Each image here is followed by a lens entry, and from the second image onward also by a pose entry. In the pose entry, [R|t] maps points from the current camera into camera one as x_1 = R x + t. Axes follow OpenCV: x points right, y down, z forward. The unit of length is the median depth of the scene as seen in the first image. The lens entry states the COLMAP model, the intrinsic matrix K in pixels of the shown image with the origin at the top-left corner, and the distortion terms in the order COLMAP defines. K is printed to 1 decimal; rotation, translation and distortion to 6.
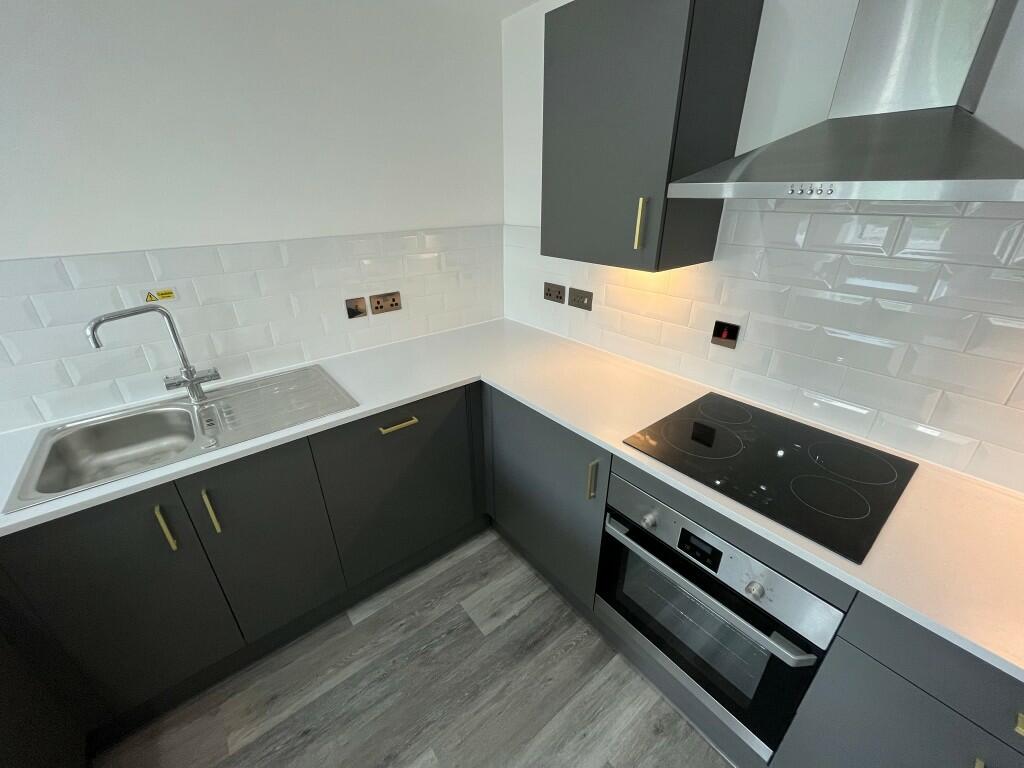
lens RADIAL K [[413.5, 0, 512.0], [0, 413.5, 384.0], [0, 0, 1]] dist [0.009267, -0.000010]
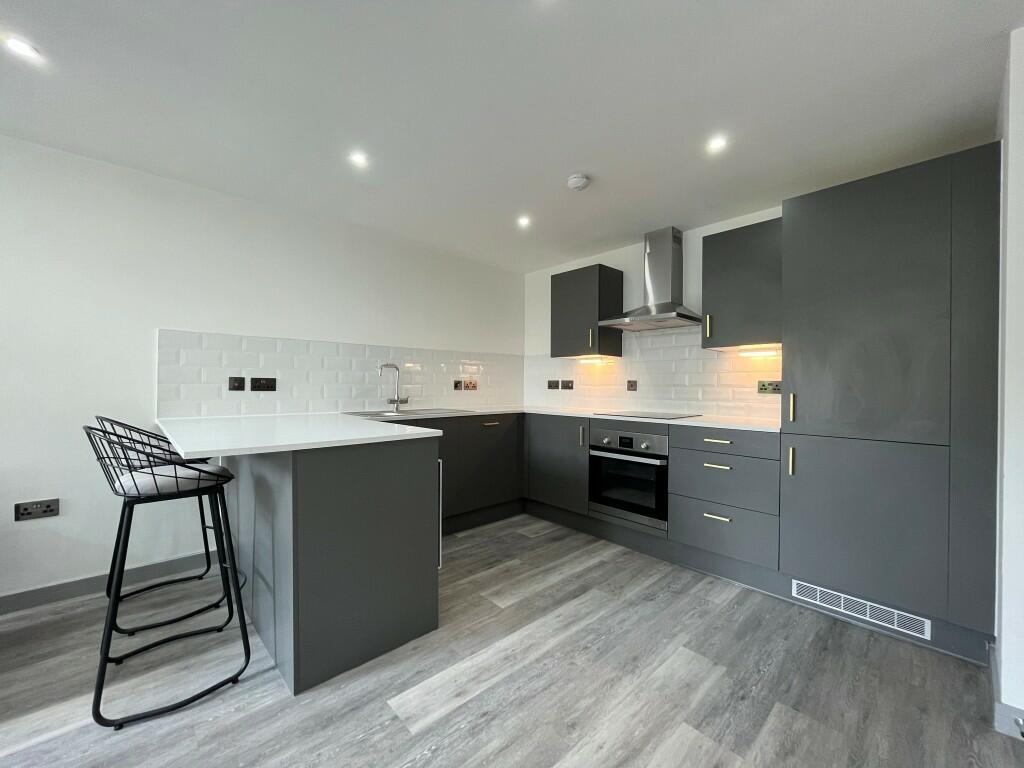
lens RADIAL K [[415.2, 0, 512.0], [0, 415.2, 384.0], [0, 0, 1]] dist [-0.001794, -0.000273]
pose [[0.997024, 0.014867, 0.075648, -0.313786], [0.018799, 0.904729, -0.425573, 0.790737], [-0.074768, 0.425729, 0.901757, -0.986358]]
